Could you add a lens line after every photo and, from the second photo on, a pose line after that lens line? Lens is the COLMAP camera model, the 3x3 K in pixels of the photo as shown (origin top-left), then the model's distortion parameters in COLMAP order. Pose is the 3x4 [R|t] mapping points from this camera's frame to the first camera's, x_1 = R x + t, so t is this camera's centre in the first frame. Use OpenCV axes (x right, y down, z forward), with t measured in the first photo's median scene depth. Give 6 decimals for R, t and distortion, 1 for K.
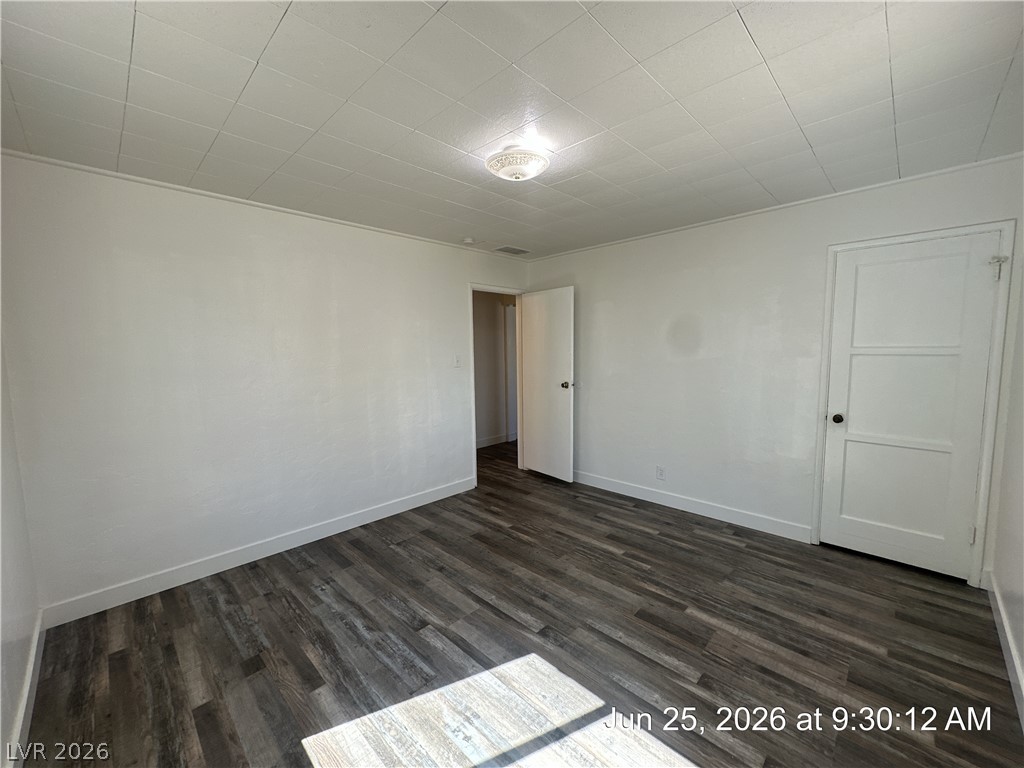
lens RADIAL K [[407.8, 0, 508.9], [0, 407.8, 382.8], [0, 0, 1]] dist [-0.003827, 0.001032]
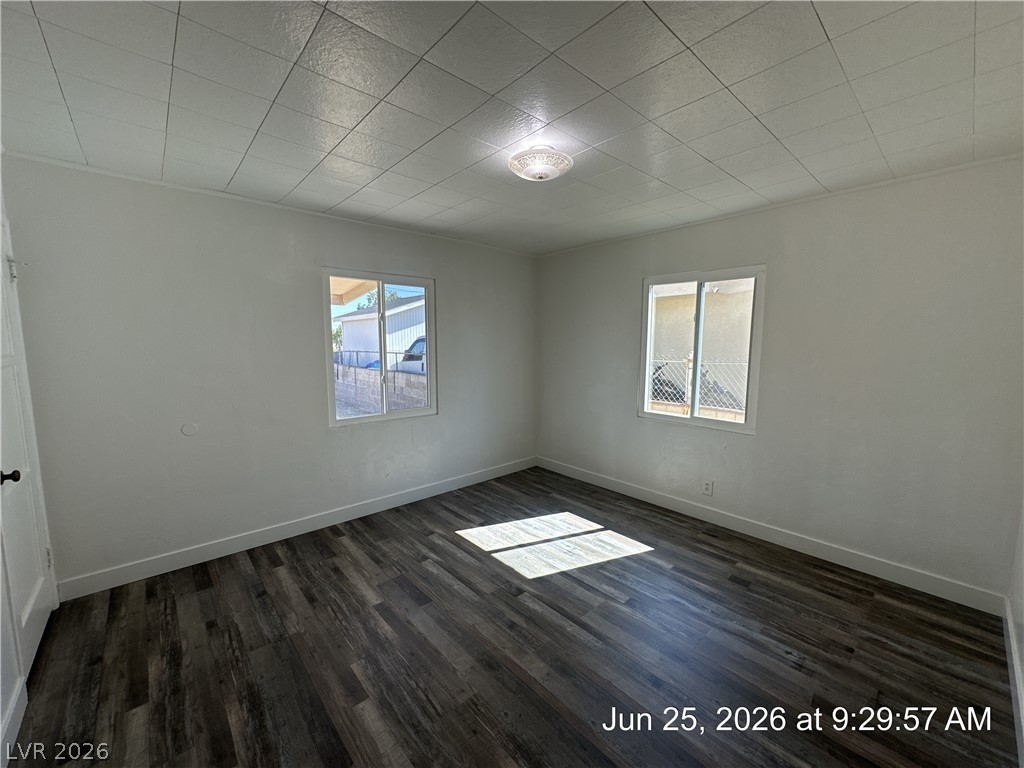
lens RADIAL K [[407.8, 0, 513.7], [0, 407.8, 382.1], [0, 0, 1]] dist [-0.003827, 0.001032]
pose [[-0.998636, 0.007499, 0.051665, 0.032613], [0.017200, 0.981636, 0.189985, -0.175822], [-0.049291, 0.190614, -0.980427, 1.782805]]
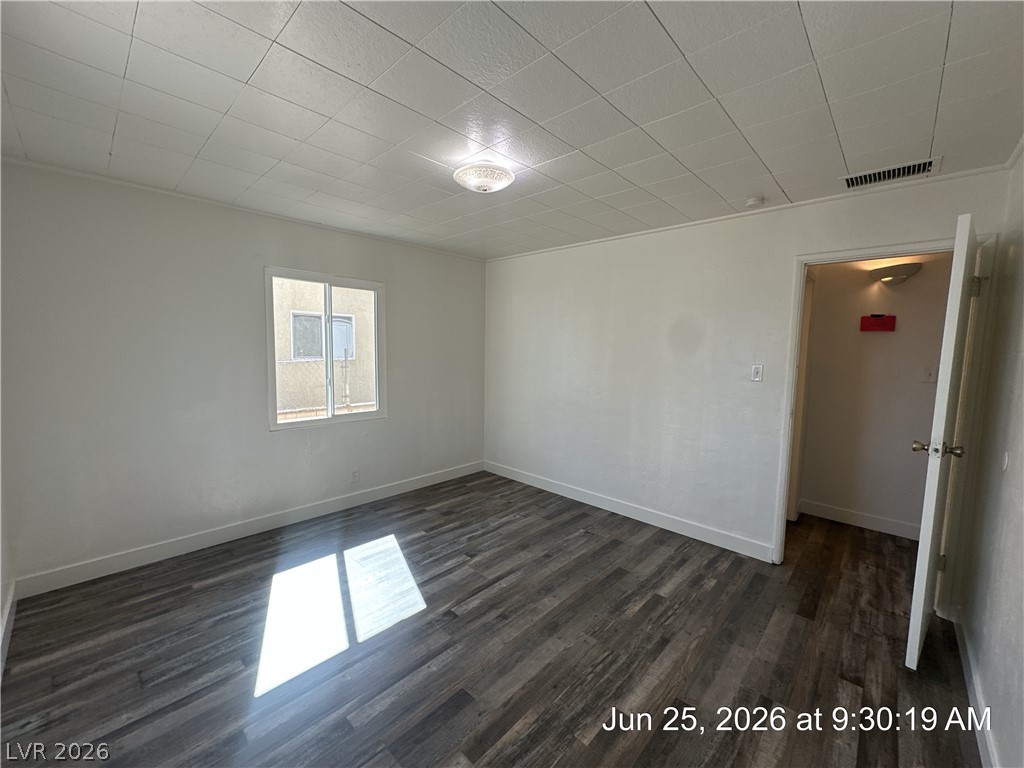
lens RADIAL K [[407.8, 0, 512.6], [0, 407.8, 380.4], [0, 0, 1]] dist [-0.003827, 0.001032]
pose [[0.028572, 0.097866, -0.994789, 0.967817], [-0.105554, 0.989927, 0.094356, -0.104394], [0.994003, 0.102308, 0.038615, 0.930390]]
